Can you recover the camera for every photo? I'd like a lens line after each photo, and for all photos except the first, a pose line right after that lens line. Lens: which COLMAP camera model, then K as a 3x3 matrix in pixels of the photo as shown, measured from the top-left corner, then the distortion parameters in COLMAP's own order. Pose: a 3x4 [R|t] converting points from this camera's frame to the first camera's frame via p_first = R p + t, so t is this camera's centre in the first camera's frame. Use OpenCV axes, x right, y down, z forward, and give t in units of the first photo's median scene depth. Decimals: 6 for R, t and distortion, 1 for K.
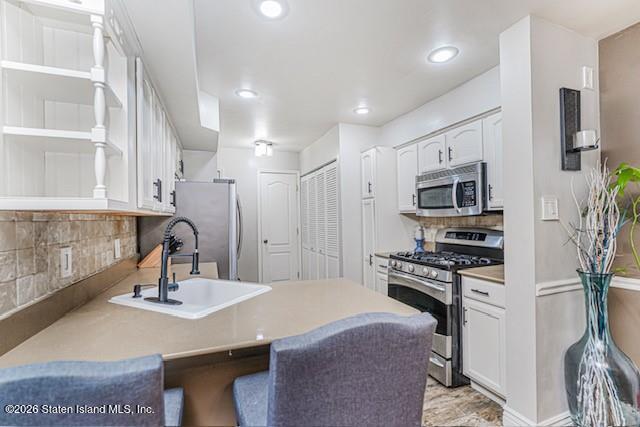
lens RADIAL K [[284.0, 0, 319.2], [0, 284.0, 216.4], [0, 0, 1]] dist [-0.016165, 0.006602]
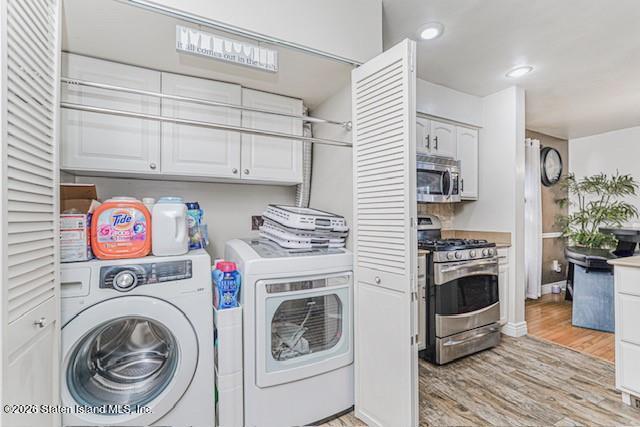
lens RADIAL K [[284.0, 0, 319.2], [0, 284.0, 216.4], [0, 0, 1]] dist [-0.016165, 0.006602]
pose [[-0.096732, 0.015300, 0.995193, -0.550971], [-0.004714, 0.999864, -0.015830, 0.072647], [-0.995299, -0.006223, -0.096647, 1.551412]]
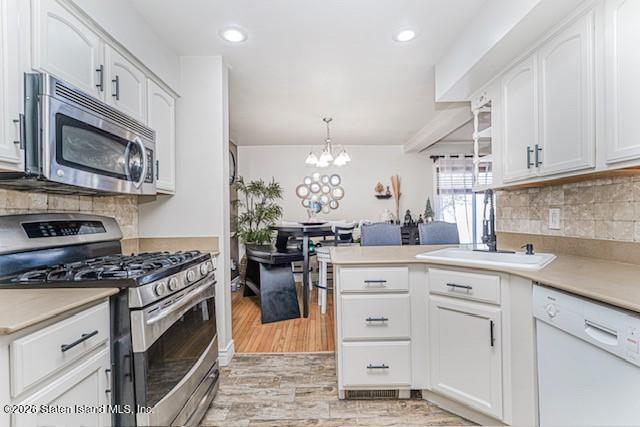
lens RADIAL K [[284.0, 0, 319.2], [0, 284.0, 216.4], [0, 0, 1]] dist [-0.016165, 0.006602]
pose [[-0.930943, 0.027521, 0.364126, -0.147447], [0.025905, 0.999621, -0.009321, 0.066932], [-0.364244, 0.000756, -0.931303, 1.411204]]
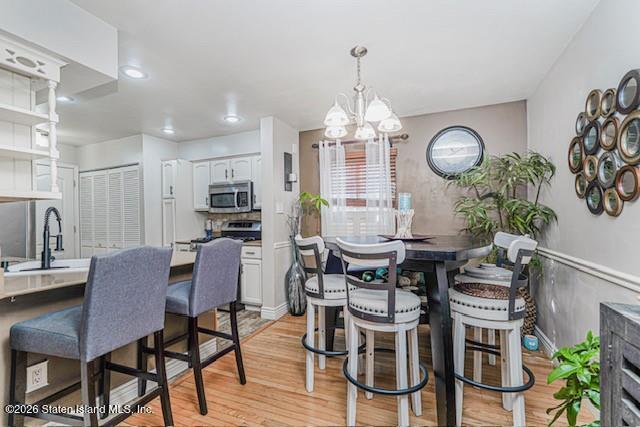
lens RADIAL K [[284.0, 0, 319.2], [0, 284.0, 216.4], [0, 0, 1]] dist [-0.016165, 0.006602]
pose [[0.710231, 0.006539, 0.703939, -0.314160], [-0.001128, 0.999966, -0.008152, 0.033463], [-0.703968, 0.004996, 0.710214, -0.476566]]
